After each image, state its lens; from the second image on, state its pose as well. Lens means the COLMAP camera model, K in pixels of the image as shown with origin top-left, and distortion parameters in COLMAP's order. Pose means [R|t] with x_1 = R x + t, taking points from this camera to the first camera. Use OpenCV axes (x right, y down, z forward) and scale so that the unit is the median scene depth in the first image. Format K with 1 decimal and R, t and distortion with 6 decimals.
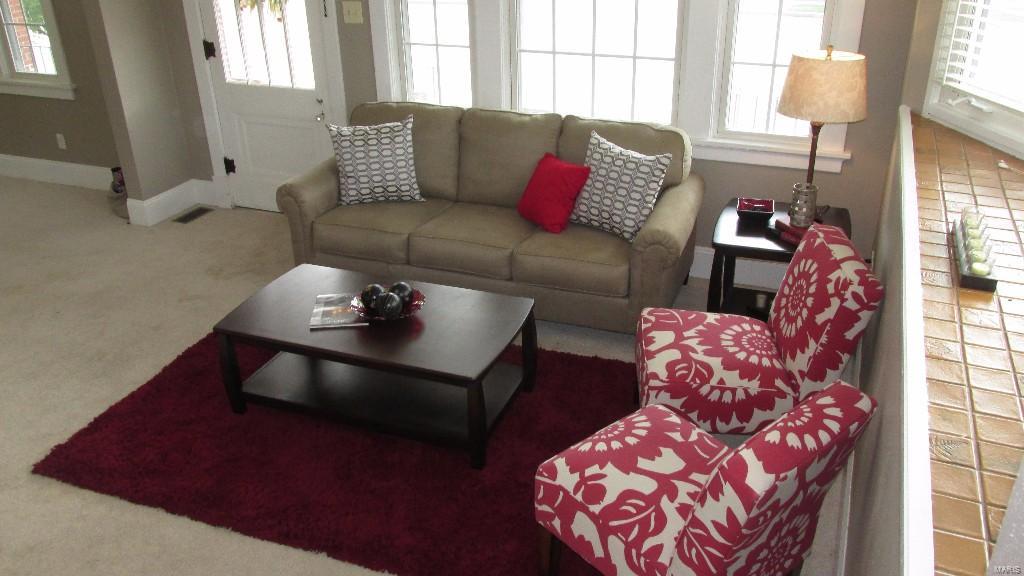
lens RADIAL K [[856.9, 0, 526.1], [0, 856.9, 283.9], [0, 0, 1]] dist [-0.033554, 0.006708]
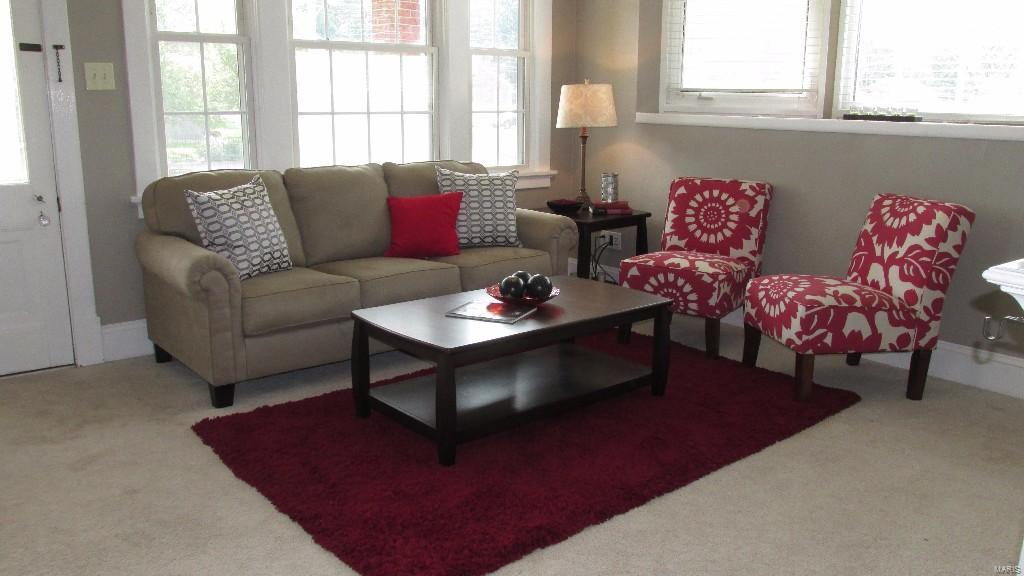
lens RADIAL K [[856.9, 0, 508.6], [0, 856.9, 282.0], [0, 0, 1]] dist [-0.033554, 0.006708]
pose [[0.490003, -0.159274, 0.857047, -0.797460], [0.370774, 0.927881, -0.039546, 0.035336], [-0.788939, 0.337148, 0.513719, 0.393853]]
